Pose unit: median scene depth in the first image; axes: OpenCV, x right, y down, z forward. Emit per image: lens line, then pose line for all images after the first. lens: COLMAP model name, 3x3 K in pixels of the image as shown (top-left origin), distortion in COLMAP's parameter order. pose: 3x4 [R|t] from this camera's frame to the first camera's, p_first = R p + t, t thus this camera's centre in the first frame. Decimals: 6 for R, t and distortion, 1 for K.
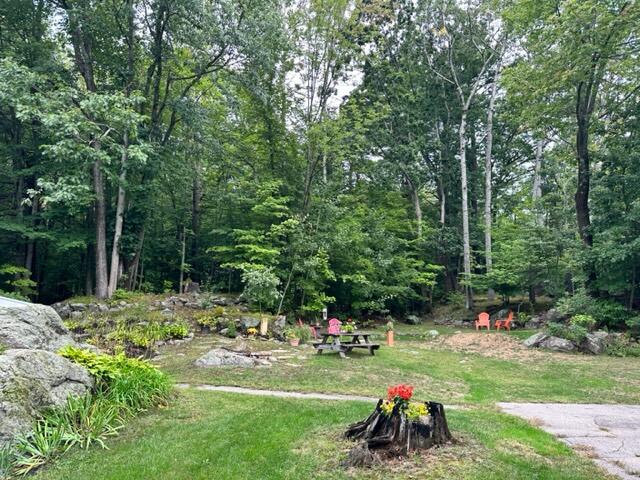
lens RADIAL K [[447.6, 0, 320.2], [0, 447.6, 239.5], [0, 0, 1]] dist [0.001484, 0.000350]
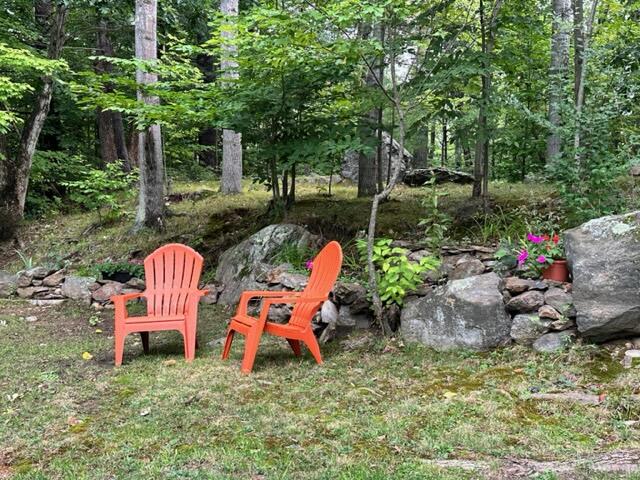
lens RADIAL K [[678.8, 0, 320.1], [0, 678.8, 239.4], [0, 0, 1]] dist [0.158368, 0.000000]
pose [[0.889865, -0.014279, 0.456000, 0.256370], [-0.064616, 0.985490, 0.156955, 0.101078], [-0.451624, -0.169133, 0.876030, 0.645622]]
